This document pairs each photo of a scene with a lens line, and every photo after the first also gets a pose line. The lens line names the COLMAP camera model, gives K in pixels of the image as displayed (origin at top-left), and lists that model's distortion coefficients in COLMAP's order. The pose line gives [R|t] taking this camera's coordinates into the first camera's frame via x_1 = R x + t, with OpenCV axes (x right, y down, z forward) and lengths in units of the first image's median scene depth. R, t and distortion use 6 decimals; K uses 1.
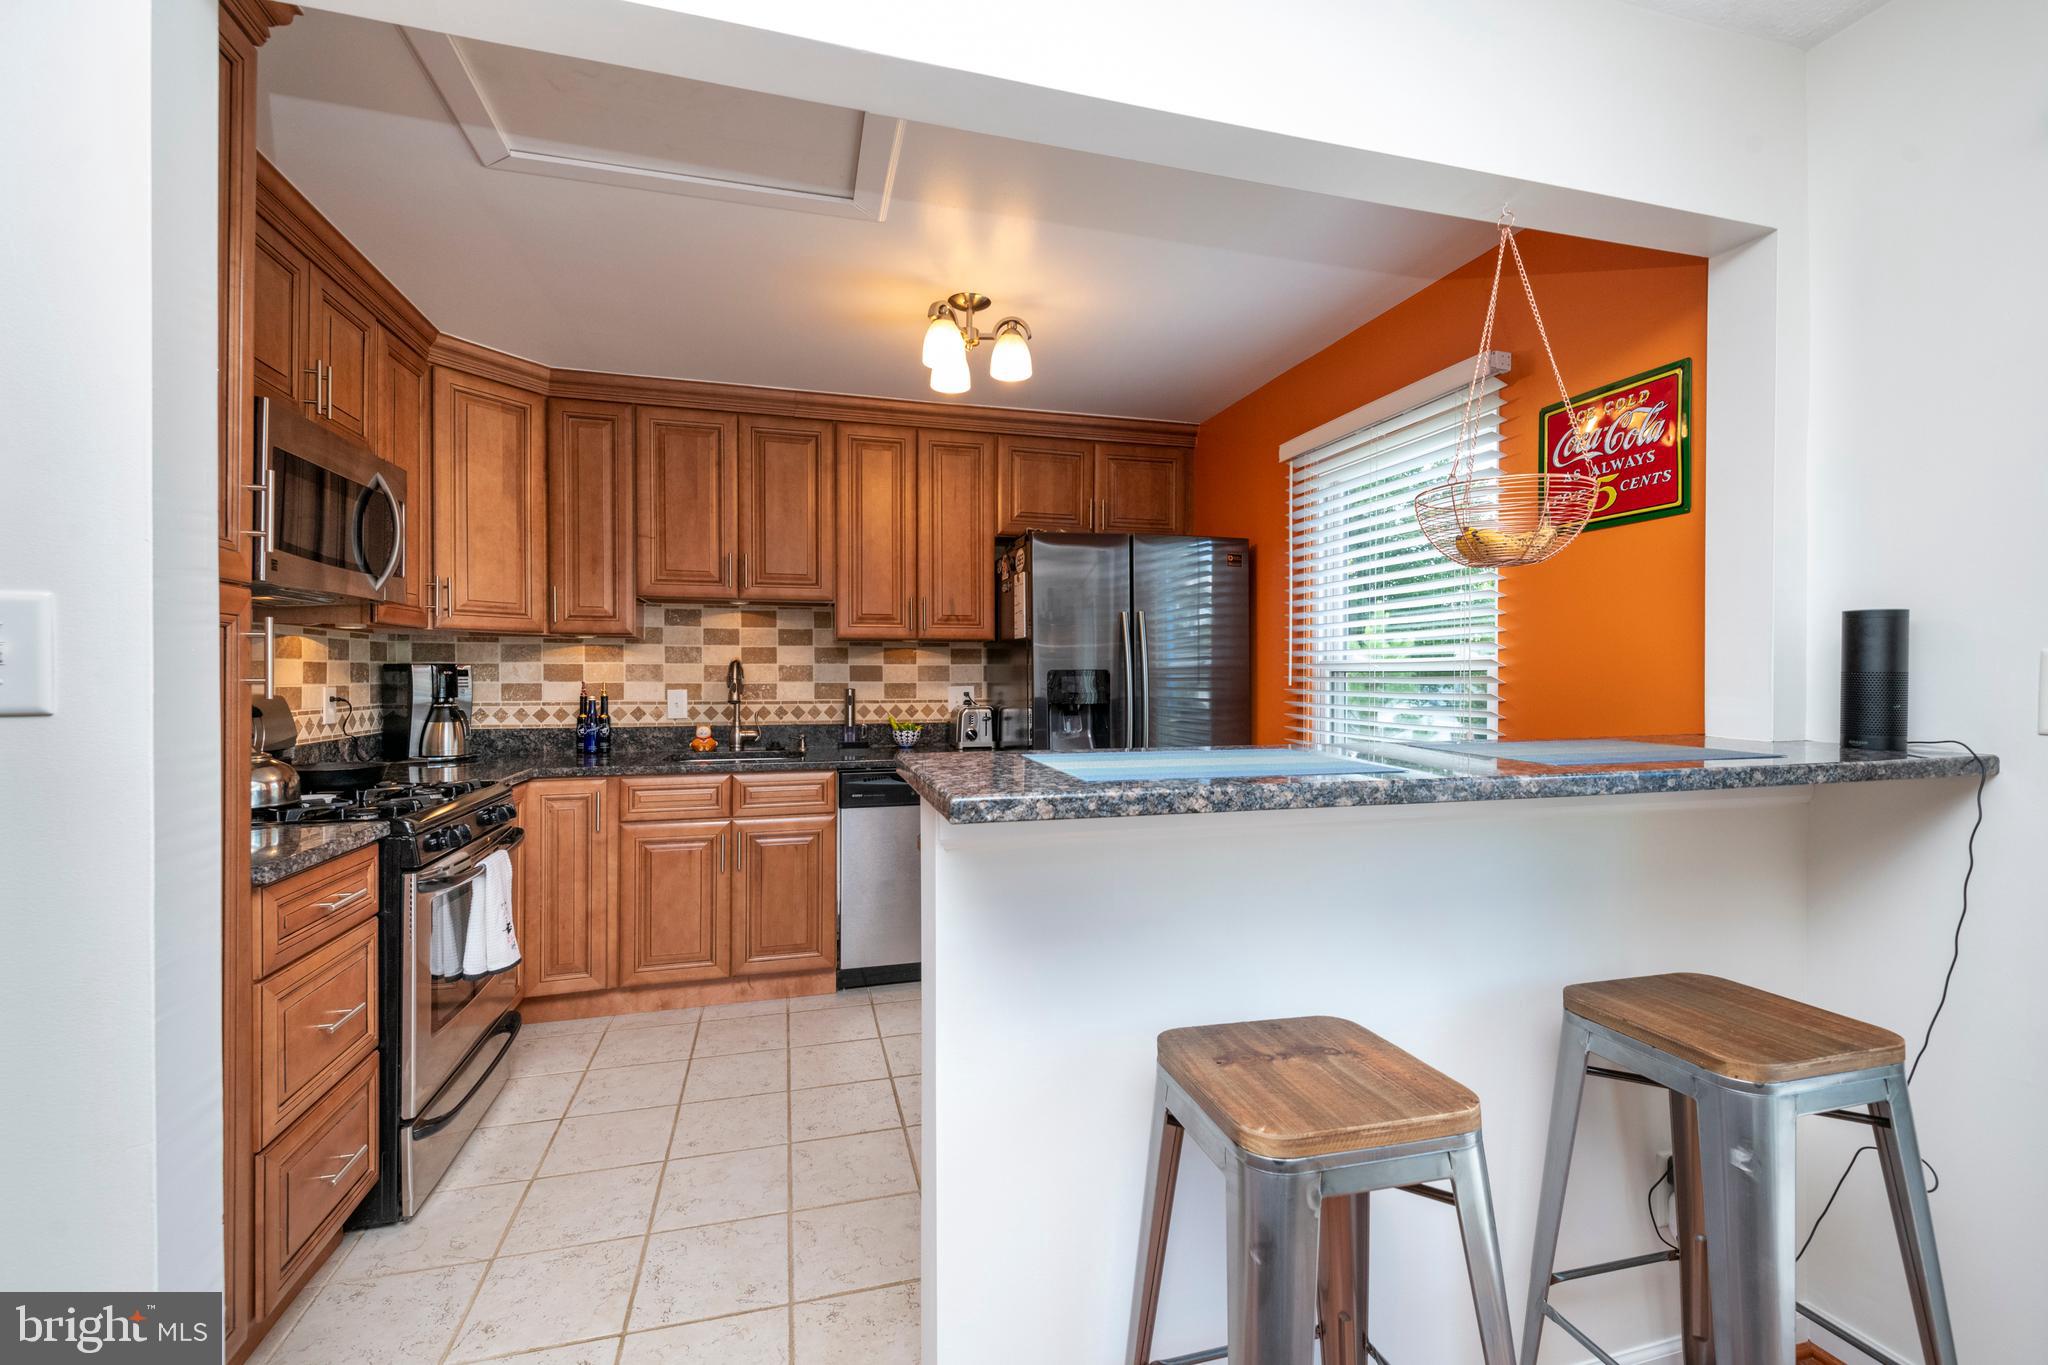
lens RADIAL K [[848.6, 0, 1026.2], [0, 848.6, 679.1], [0, 0, 1]] dist [0.001109, -0.000213]
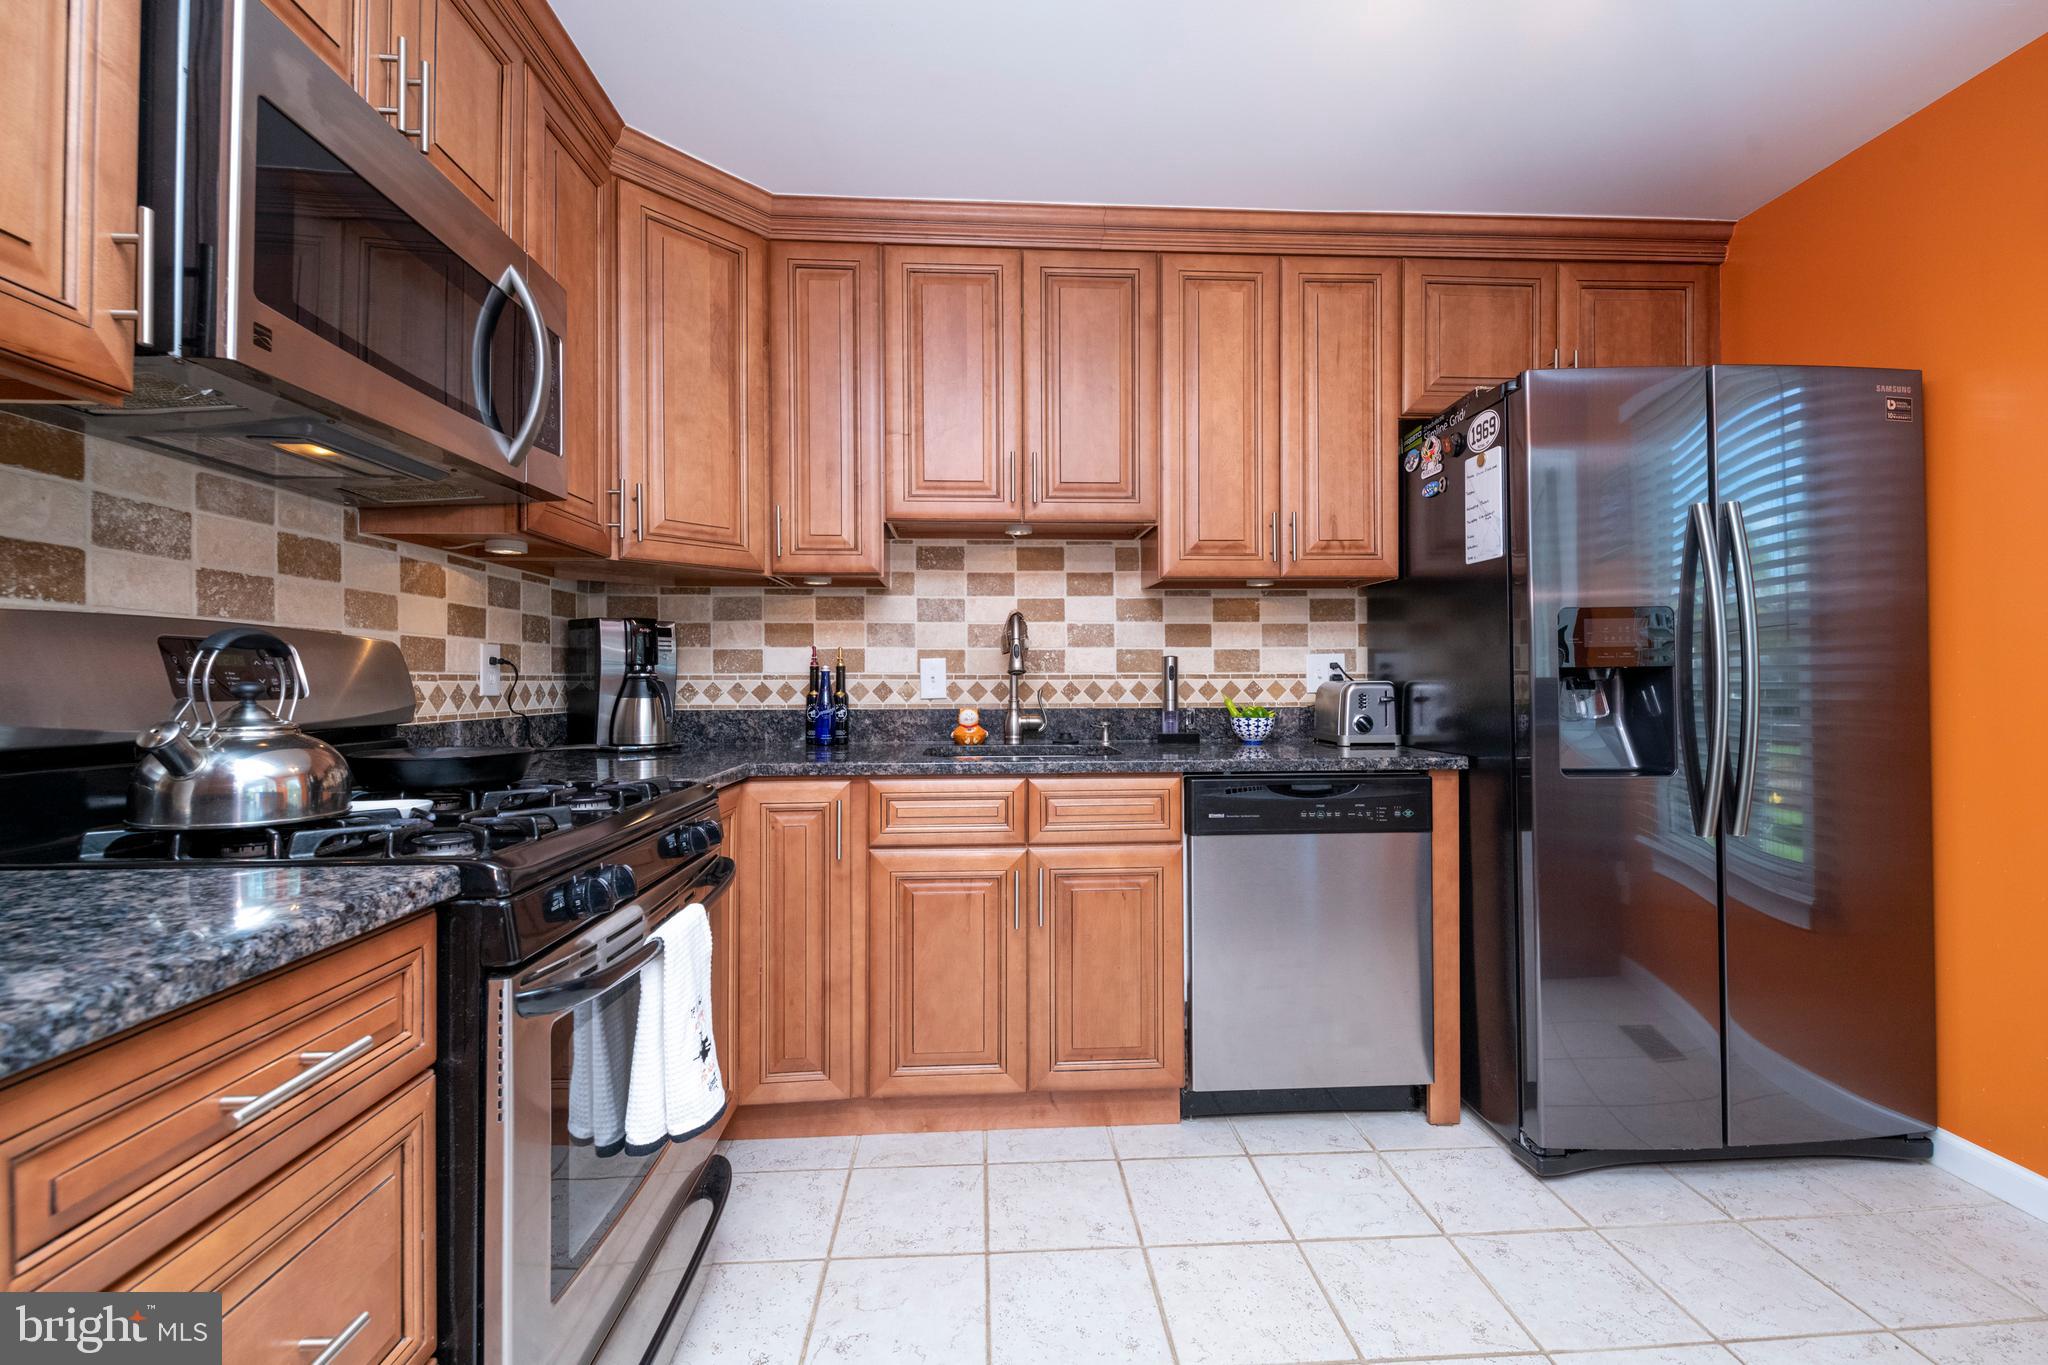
lens RADIAL K [[848.6, 0, 1026.2], [0, 848.6, 679.1], [0, 0, 1]] dist [0.001109, -0.000213]
pose [[0.975566, -0.005567, -0.219636, -0.195800], [0.004050, 0.999965, -0.007357, 0.039557], [0.219669, 0.006288, 0.975554, 0.349818]]
